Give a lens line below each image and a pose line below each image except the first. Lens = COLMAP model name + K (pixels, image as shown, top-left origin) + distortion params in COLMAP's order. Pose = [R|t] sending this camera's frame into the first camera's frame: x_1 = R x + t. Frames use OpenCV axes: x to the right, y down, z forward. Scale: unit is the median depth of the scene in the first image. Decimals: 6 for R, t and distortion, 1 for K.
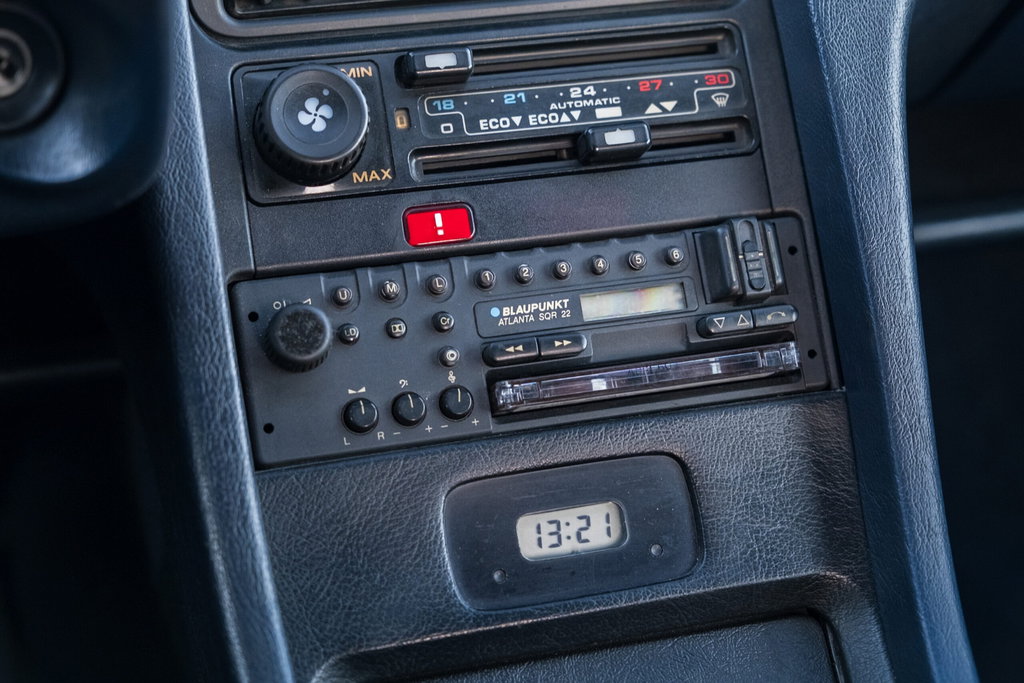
lens RADIAL K [[2006.5, 0, 507.3], [0, 2006.5, 342.4], [0, 0, 1]] dist [-0.003329, 0.072298]
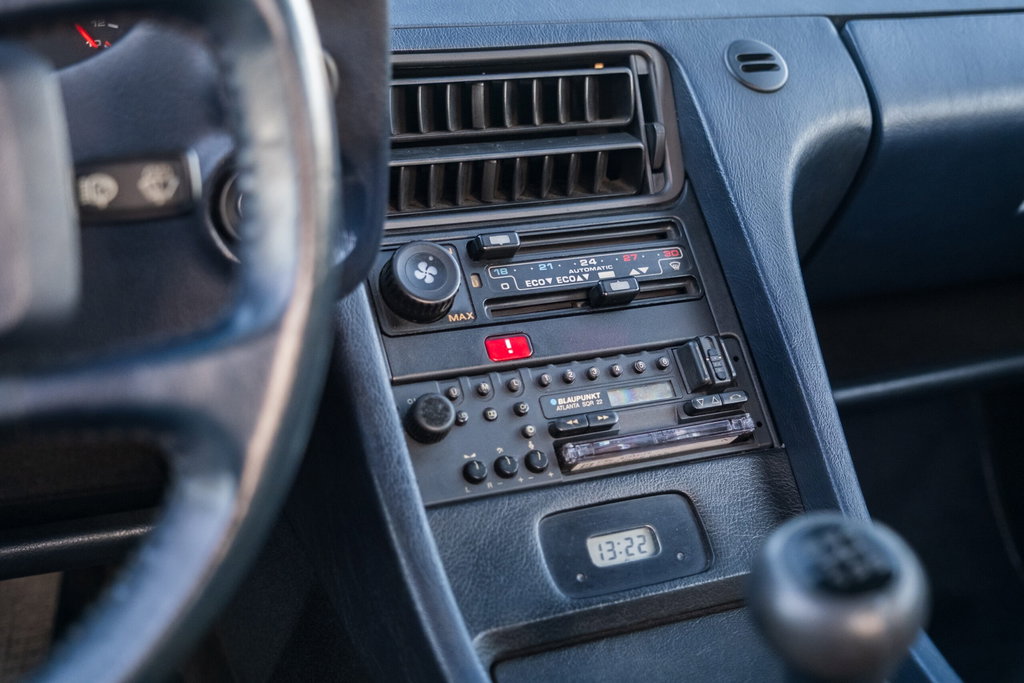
lens RADIAL K [[2006.5, 0, 507.3], [0, 2006.5, 342.4], [0, 0, 1]] dist [-0.003329, 0.072298]
pose [[0.973387, -0.046386, 0.224424, -0.362171], [0.111023, 0.952155, -0.284736, 0.353159], [-0.200478, 0.302075, 0.931965, -0.360128]]
